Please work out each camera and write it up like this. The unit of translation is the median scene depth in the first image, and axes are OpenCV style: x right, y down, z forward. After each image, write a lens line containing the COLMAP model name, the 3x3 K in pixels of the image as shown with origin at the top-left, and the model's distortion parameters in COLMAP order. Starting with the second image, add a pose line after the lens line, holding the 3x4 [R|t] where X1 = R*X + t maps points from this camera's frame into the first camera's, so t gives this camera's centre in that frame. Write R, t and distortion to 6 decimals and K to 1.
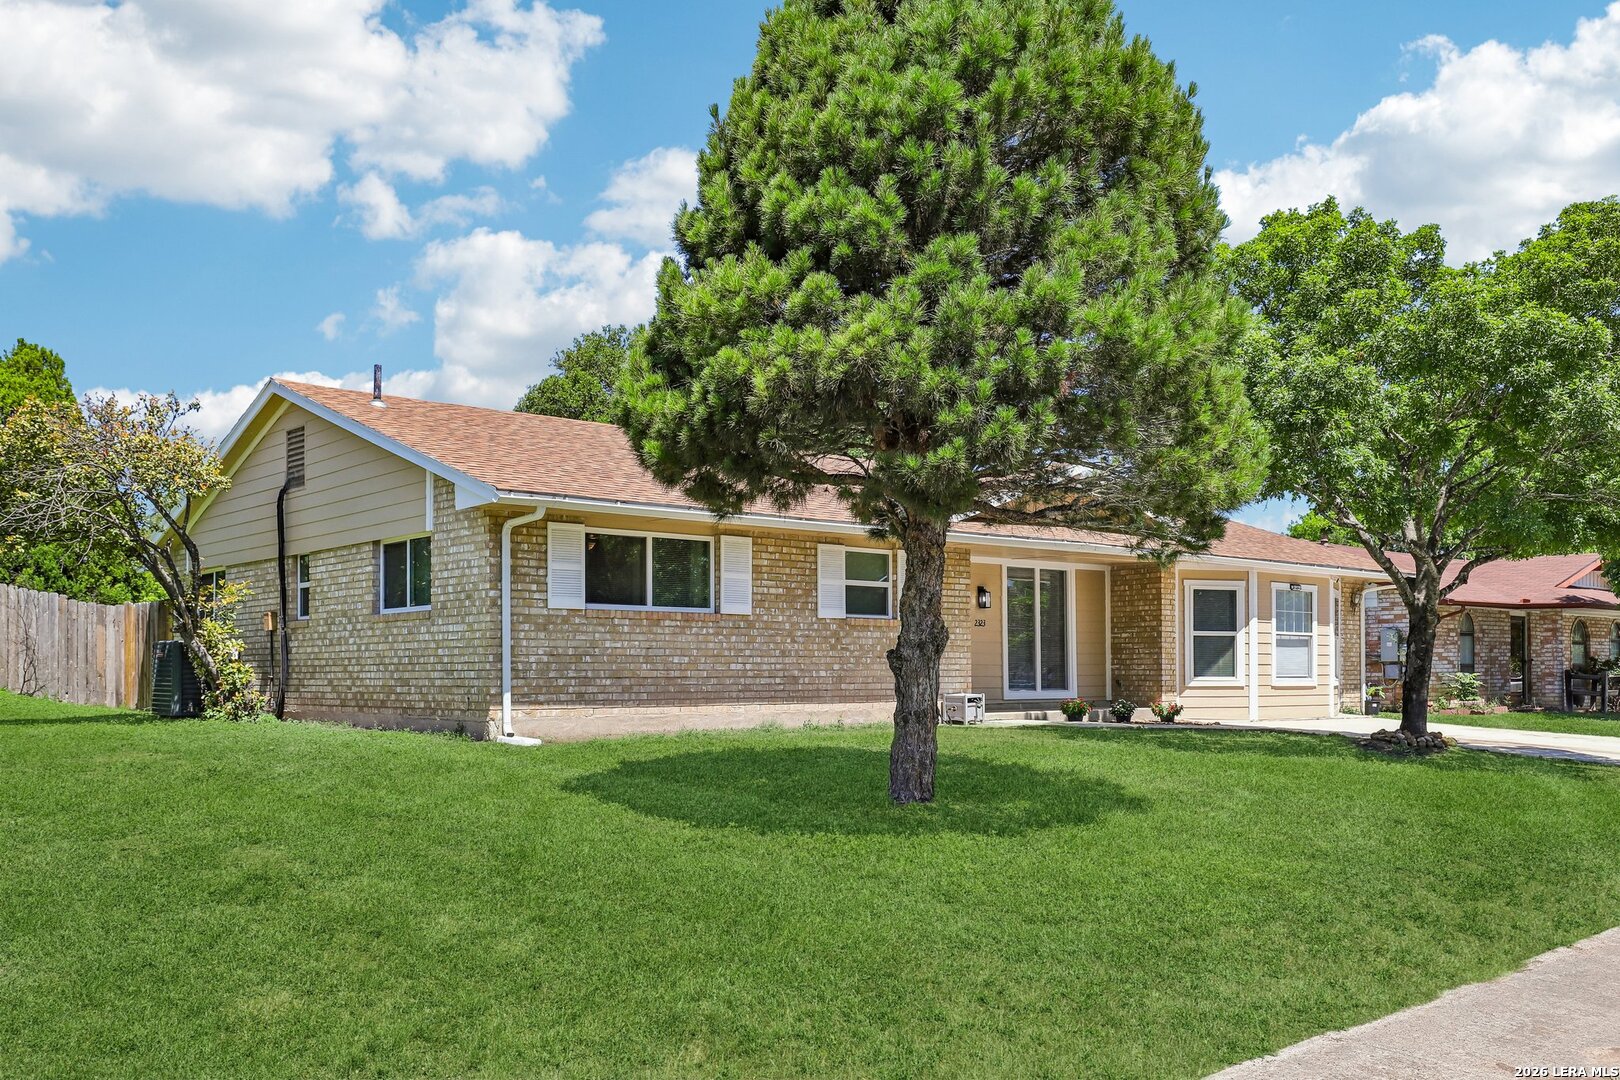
lens RADIAL K [[1399.1, 0, 810.0], [0, 1399.1, 540.0], [0, 0, 1]] dist [0.054297, 0.000374]
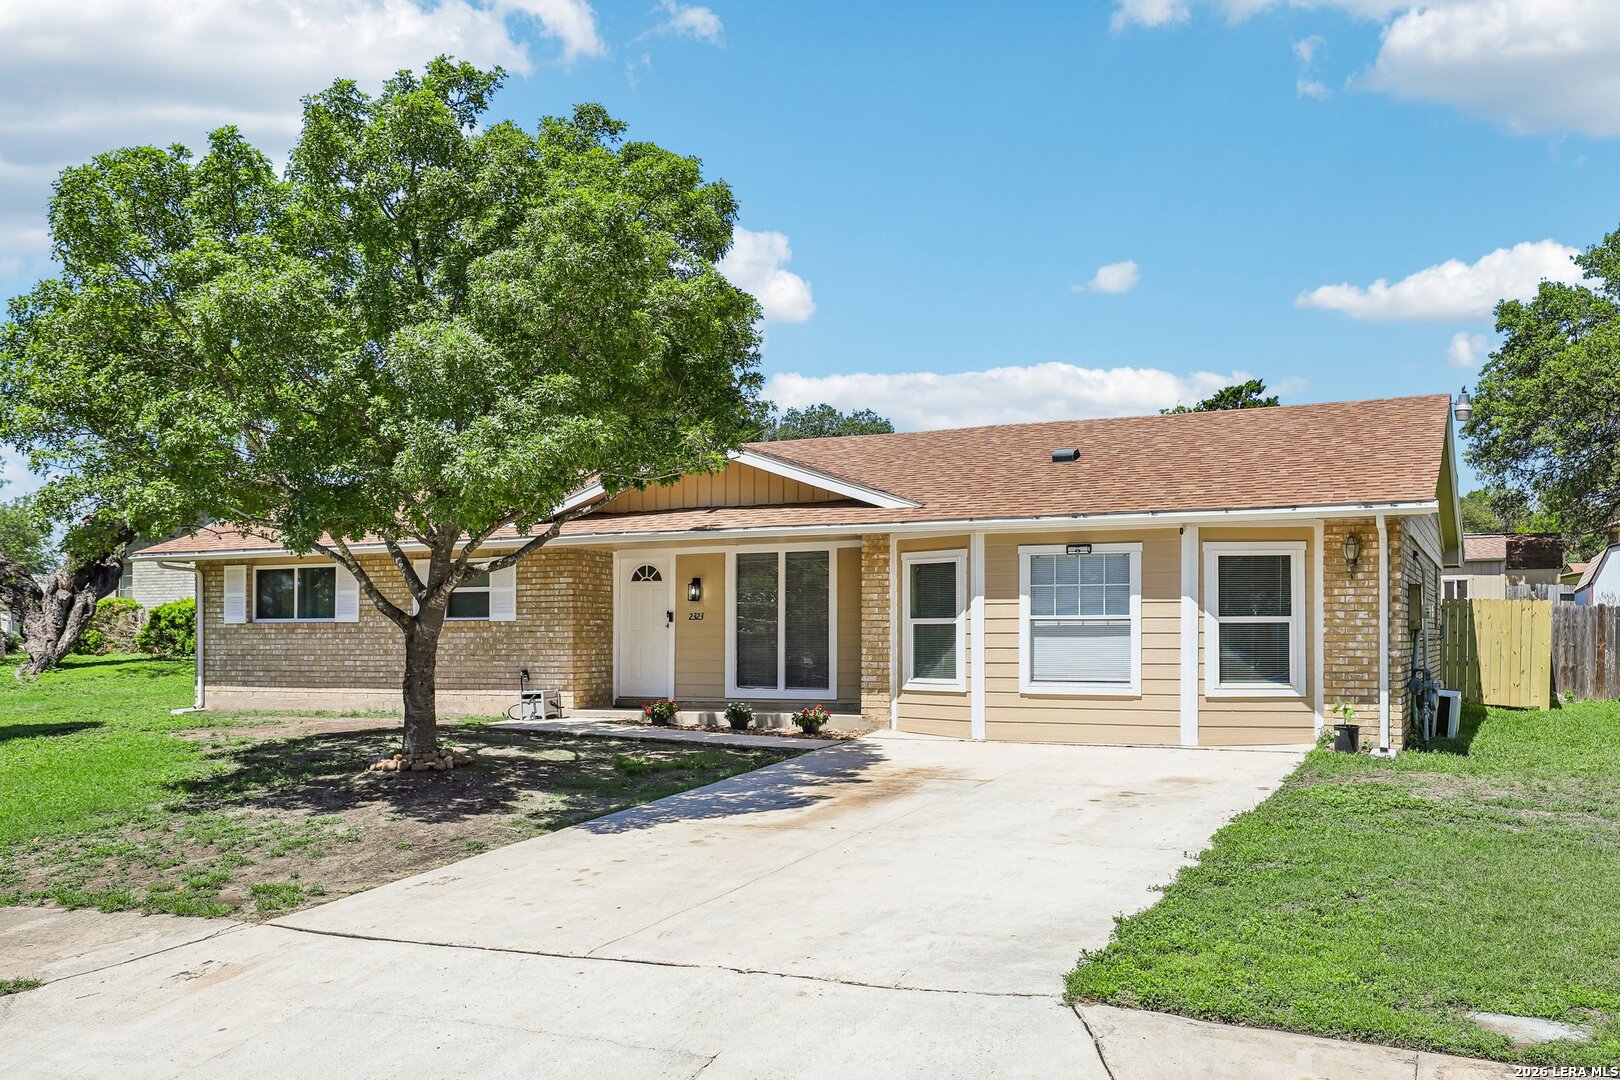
lens RADIAL K [[1418.9, 0, 810.0], [0, 1418.9, 540.0], [0, 0, 1]] dist [0.033752, -0.001017]
pose [[0.401146, -0.064242, -0.913759, 1.262078], [0.088474, 0.995591, -0.031155, 0.054039], [0.911732, -0.068346, 0.405061, 0.830839]]
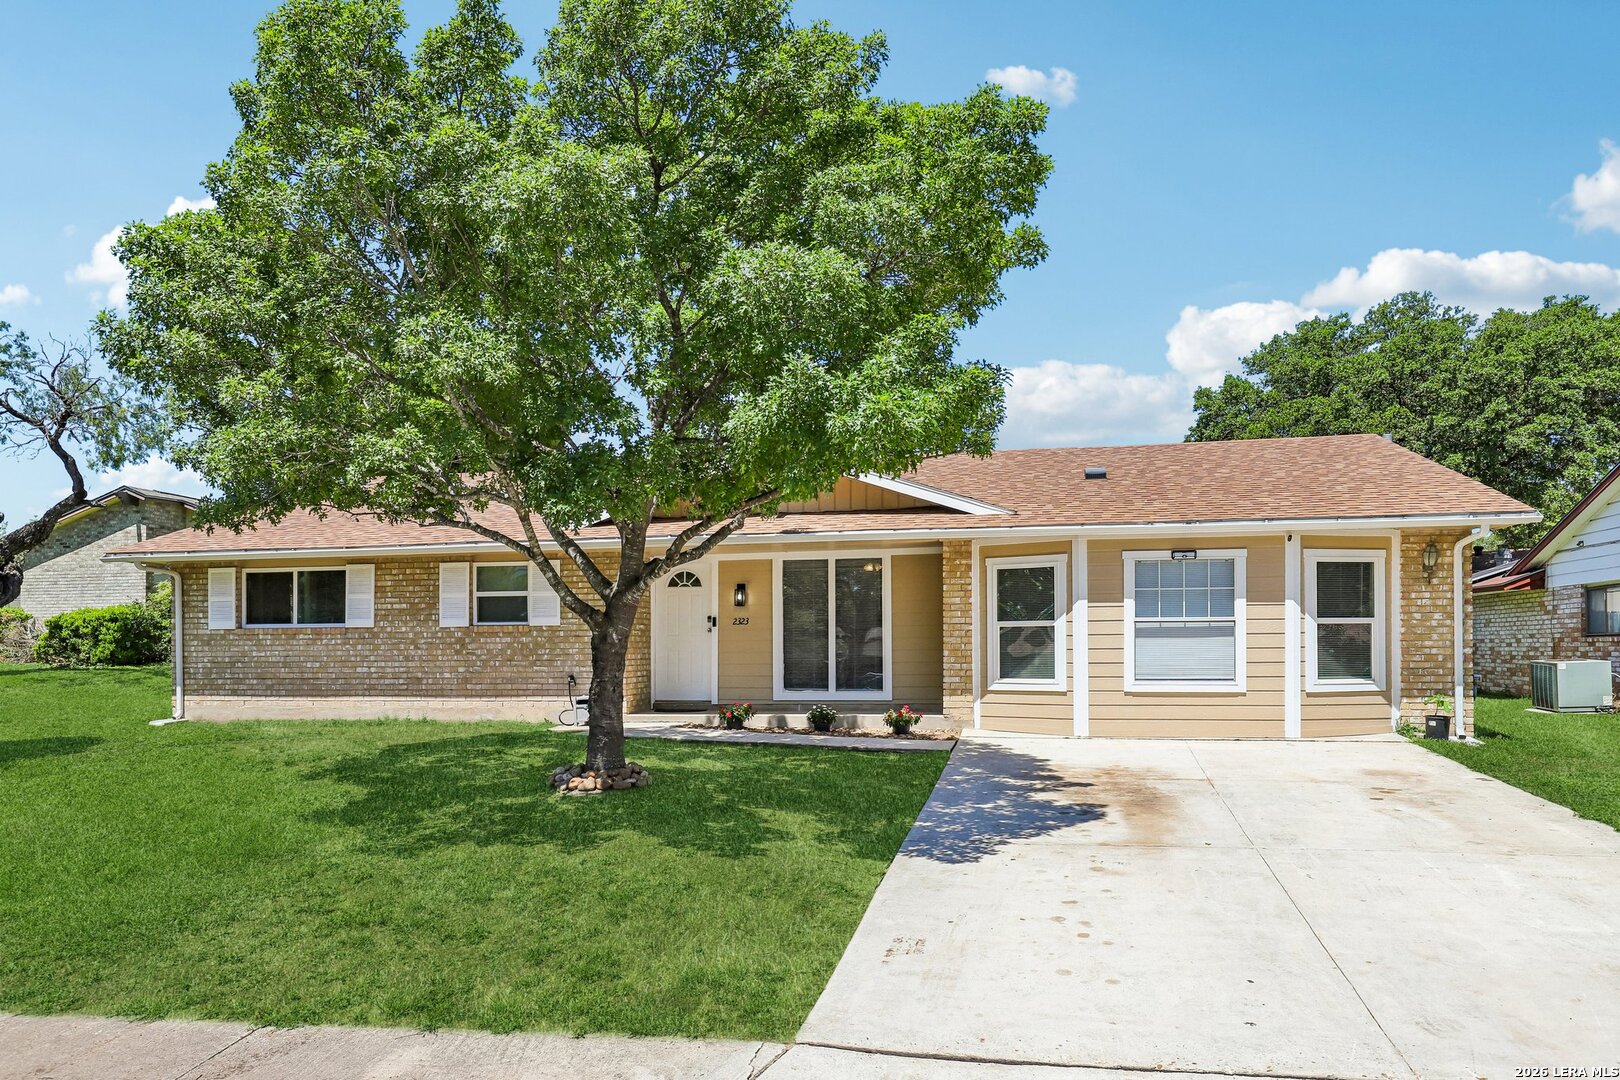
lens RADIAL K [[1102.6, 0, 809.9], [0, 1102.6, 590.2], [0, 0, 1]] dist [0.003174, -0.000512]
pose [[0.608885, -0.046285, -0.791907, 0.923578], [0.081556, 0.996659, 0.004455, 0.046522], [0.789055, -0.067297, 0.610626, 0.694294]]
